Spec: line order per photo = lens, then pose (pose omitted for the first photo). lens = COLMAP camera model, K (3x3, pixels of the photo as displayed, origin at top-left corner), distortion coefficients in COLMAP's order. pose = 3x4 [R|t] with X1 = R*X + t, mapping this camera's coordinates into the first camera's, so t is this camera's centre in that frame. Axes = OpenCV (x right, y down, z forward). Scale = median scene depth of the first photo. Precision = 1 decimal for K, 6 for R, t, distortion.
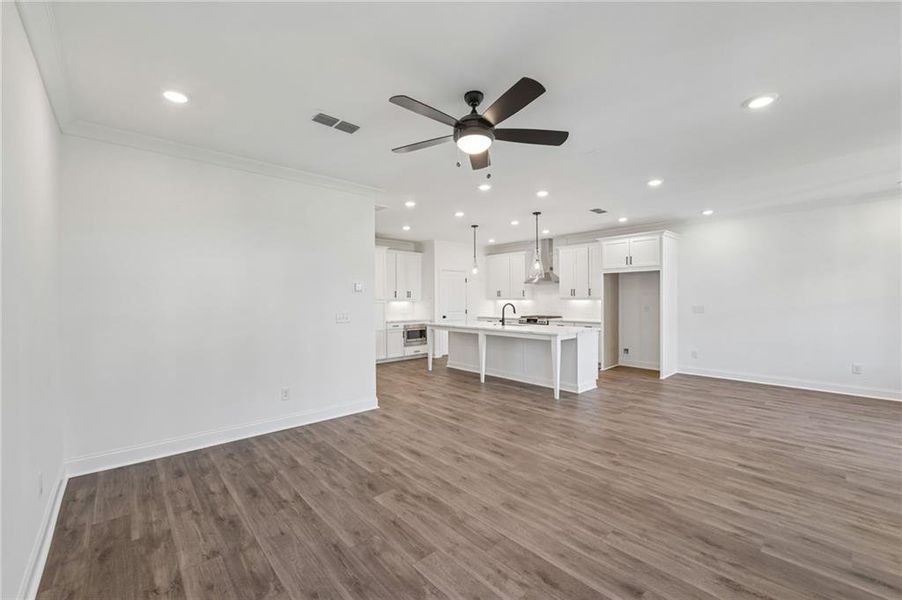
lens RADIAL K [[368.3, 0, 449.5], [0, 368.3, 299.1], [0, 0, 1]] dist [-0.008971, -0.000087]
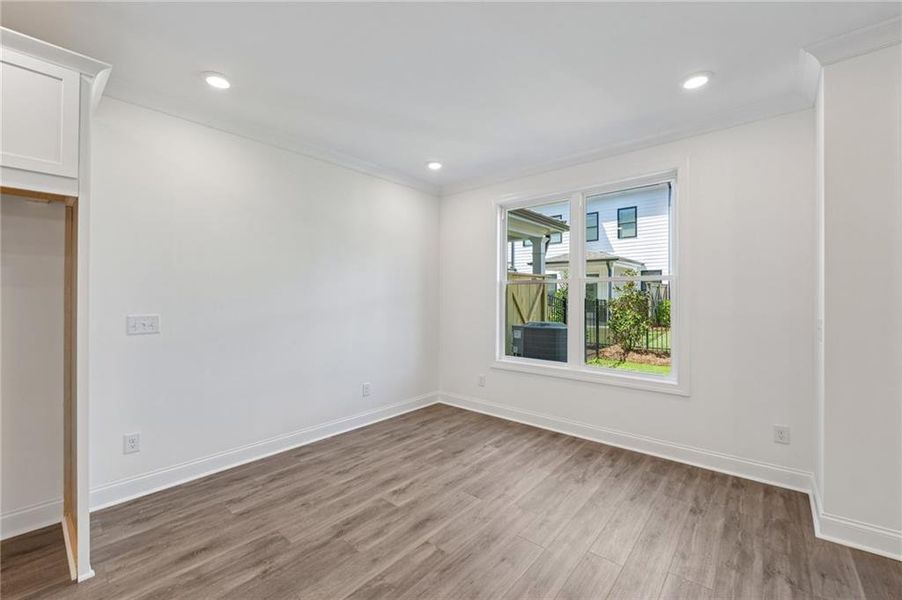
lens RADIAL K [[368.3, 0, 444.1], [0, 368.3, 295.7], [0, 0, 1]] dist [-0.008971, -0.000087]
pose [[-0.122638, 0.007205, 0.992425, 0.385008], [-0.000563, 0.999973, -0.007329, -0.001916], [-0.992451, -0.001457, -0.122631, 1.114382]]
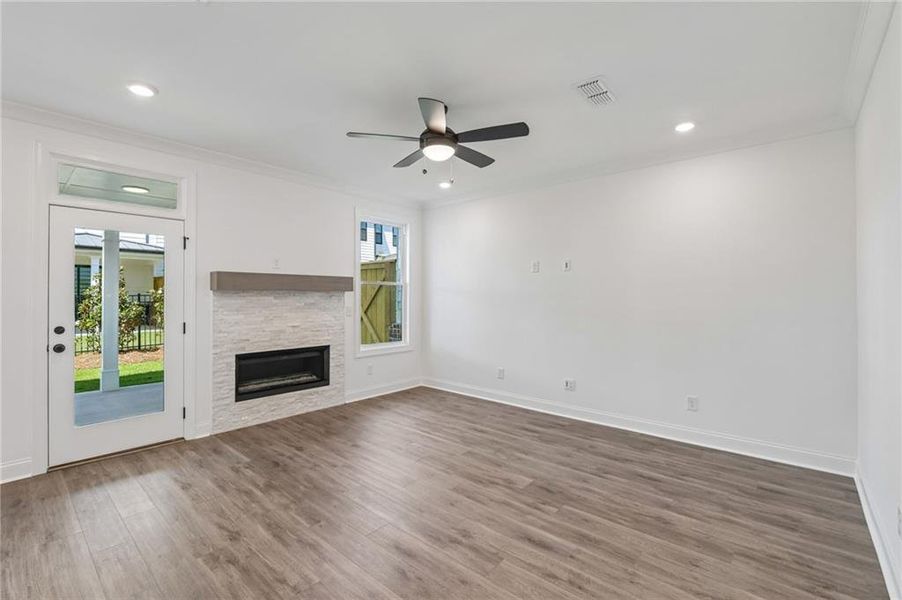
lens RADIAL K [[399.1, 0, 445.4], [0, 399.1, 292.8], [0, 0, 1]] dist [-0.007270, -0.001371]
pose [[-0.993729, 0.002280, -0.111788, 0.105735], [0.003123, 0.999968, -0.007362, 0.000950], [0.111768, -0.007665, -0.993705, 1.280866]]
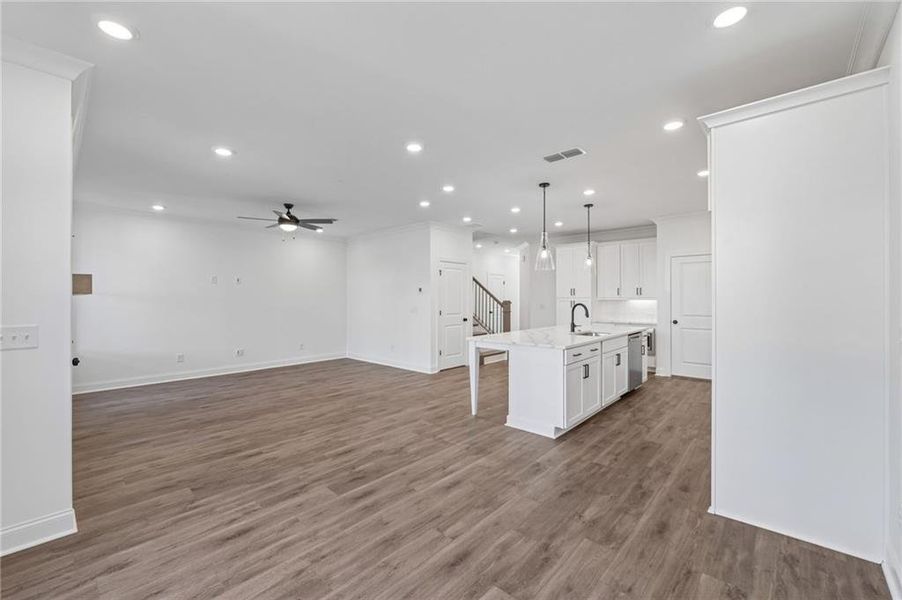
lens RADIAL K [[368.3, 0, 448.6], [0, 368.3, 302.1], [0, 0, 1]] dist [-0.008971, -0.000087]
pose [[0.096080, 0.015594, -0.995251, 1.359419], [0.004054, 0.999863, 0.016057, -0.006359], [0.995365, -0.005578, 0.096004, 1.025192]]
